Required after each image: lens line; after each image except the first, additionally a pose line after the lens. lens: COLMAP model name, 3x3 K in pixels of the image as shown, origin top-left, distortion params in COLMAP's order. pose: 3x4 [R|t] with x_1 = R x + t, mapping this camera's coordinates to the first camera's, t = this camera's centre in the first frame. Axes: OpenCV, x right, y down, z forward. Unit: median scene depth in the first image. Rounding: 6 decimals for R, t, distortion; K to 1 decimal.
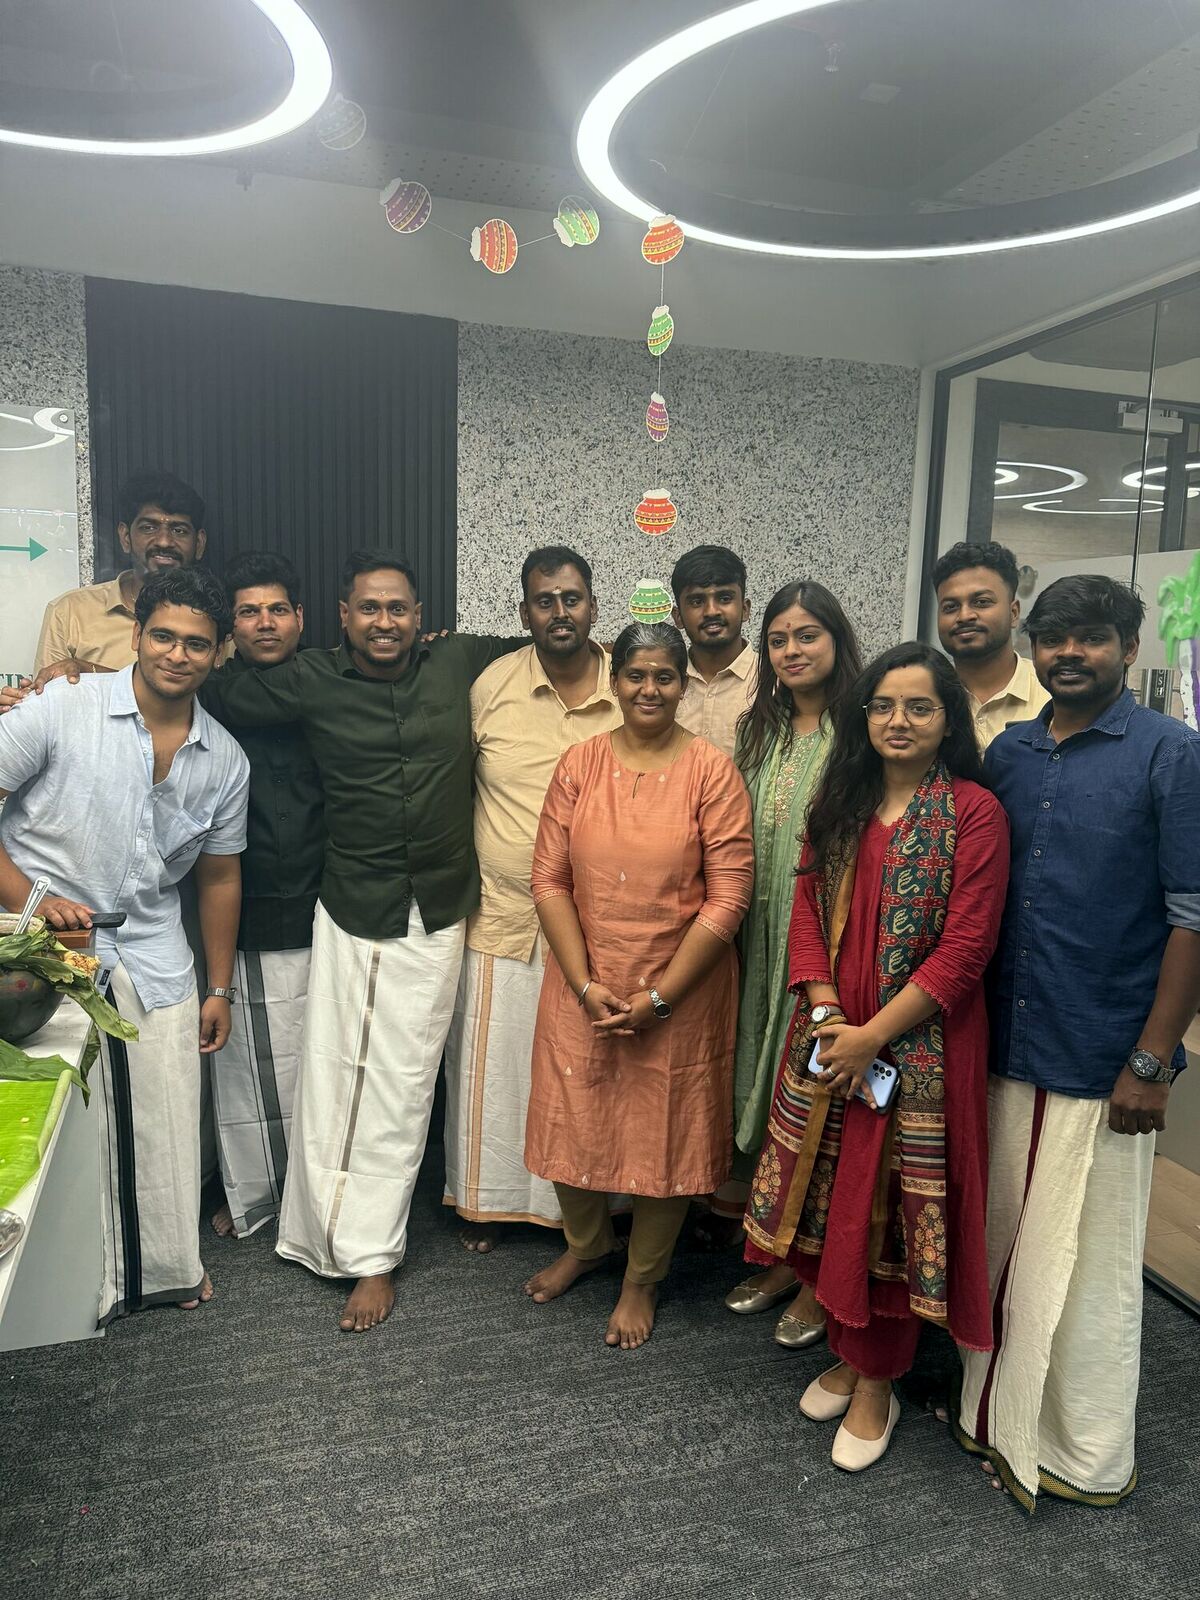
lens RADIAL K [[1123.5, 0, 600.0], [0, 1123.5, 800.0], [0, 0, 1]] dist [0.114658, -0.165712]
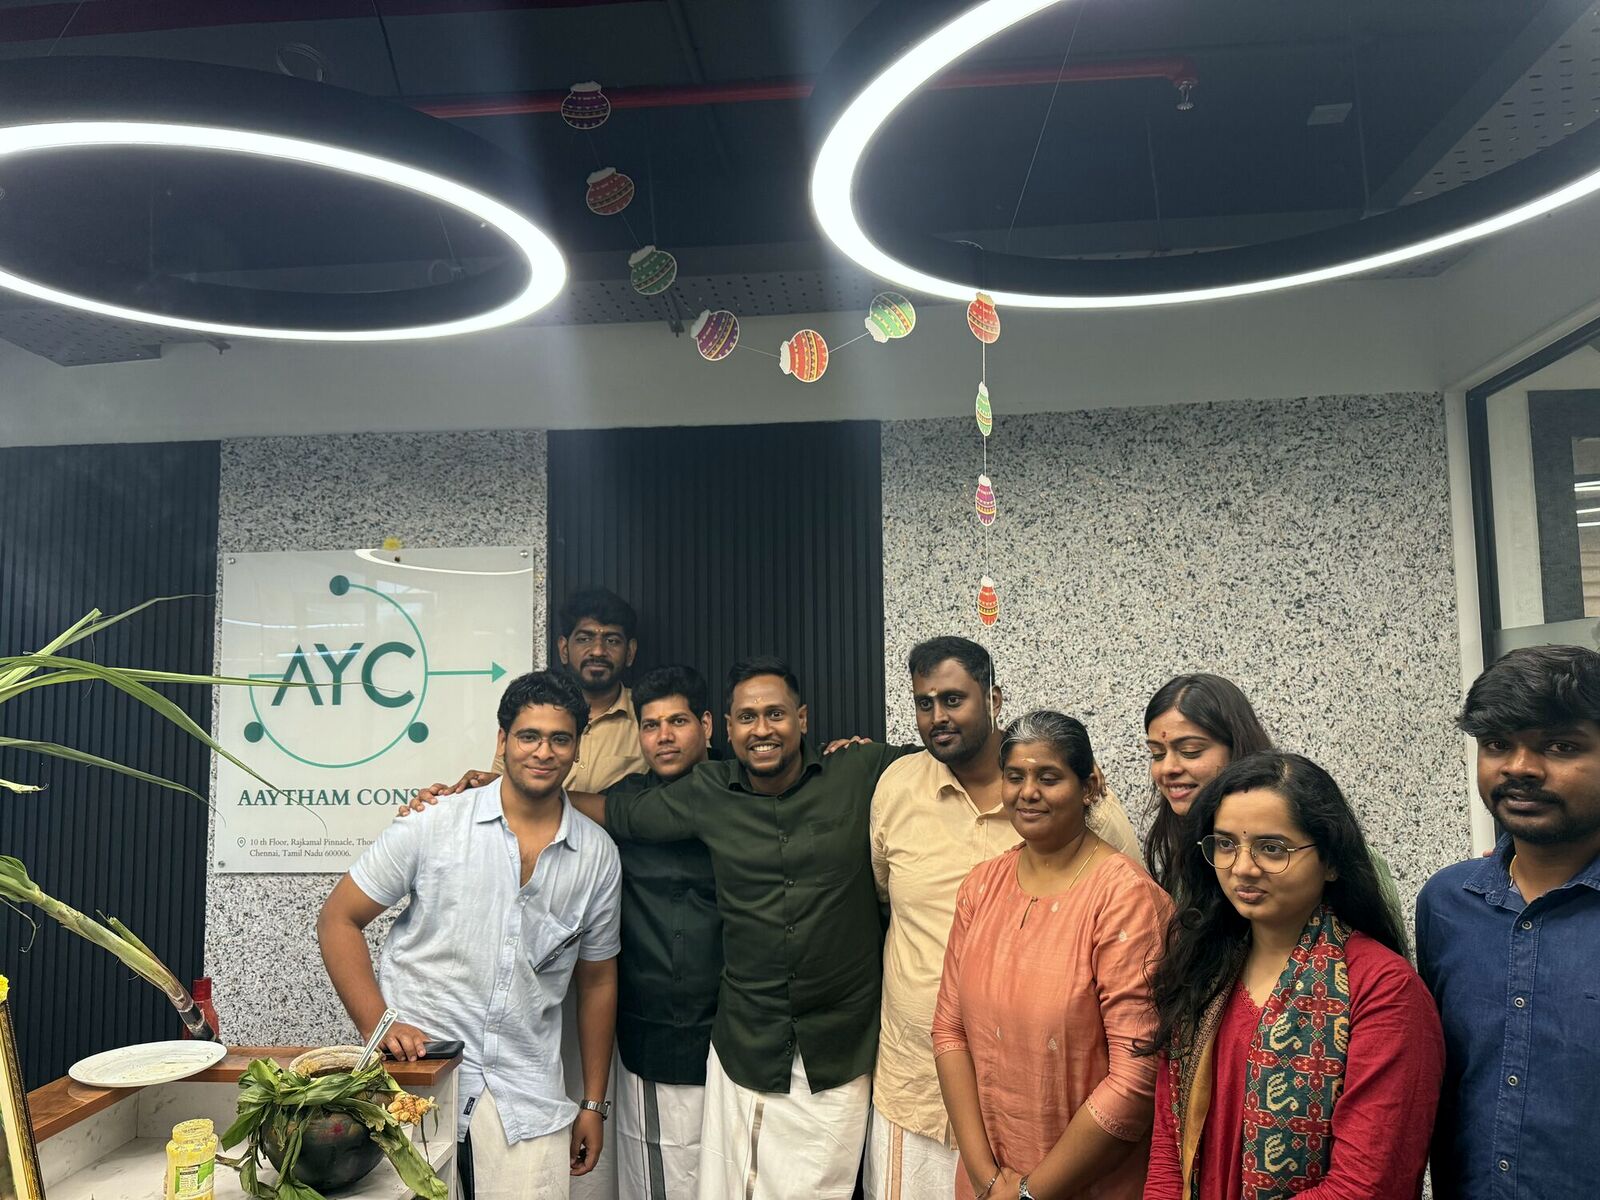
lens RADIAL K [[1176.0, 0, 800.0], [0, 1176.0, 600.0], [0, 0, 1]] dist [-0.033758, 0.150196]
pose [[0.924191, -0.079778, -0.373505, 0.201713], [-0.008118, 0.973616, -0.228047, -0.038664], [0.381843, 0.213791, 0.899160, 0.103803]]
